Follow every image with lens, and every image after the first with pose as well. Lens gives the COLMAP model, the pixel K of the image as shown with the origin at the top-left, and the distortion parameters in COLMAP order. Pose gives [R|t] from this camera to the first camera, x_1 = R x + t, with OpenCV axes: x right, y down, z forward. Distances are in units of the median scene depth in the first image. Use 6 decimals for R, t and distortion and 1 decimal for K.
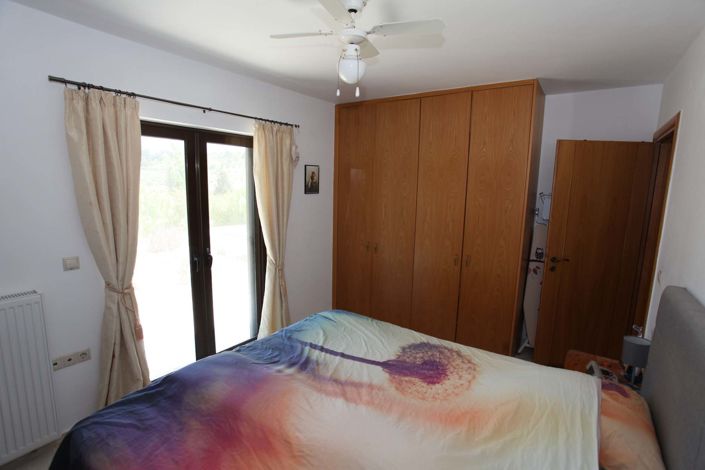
lens RADIAL K [[341.9, 0, 352.5], [0, 341.9, 235.0], [0, 0, 1]] dist [-0.071562, 0.032323]
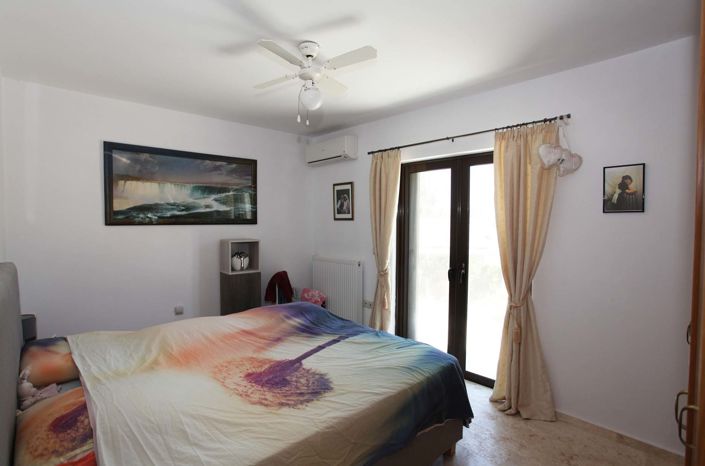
lens RADIAL K [[349.0, 0, 352.5], [0, 349.0, 233.0], [0, 0, 1]] dist [-0.043954, 0.000314]
pose [[-0.195824, 0.012768, -0.980556, 0.973612], [-0.156978, 0.986613, 0.044197, -0.068374], [0.967993, 0.162580, -0.191198, 1.165487]]
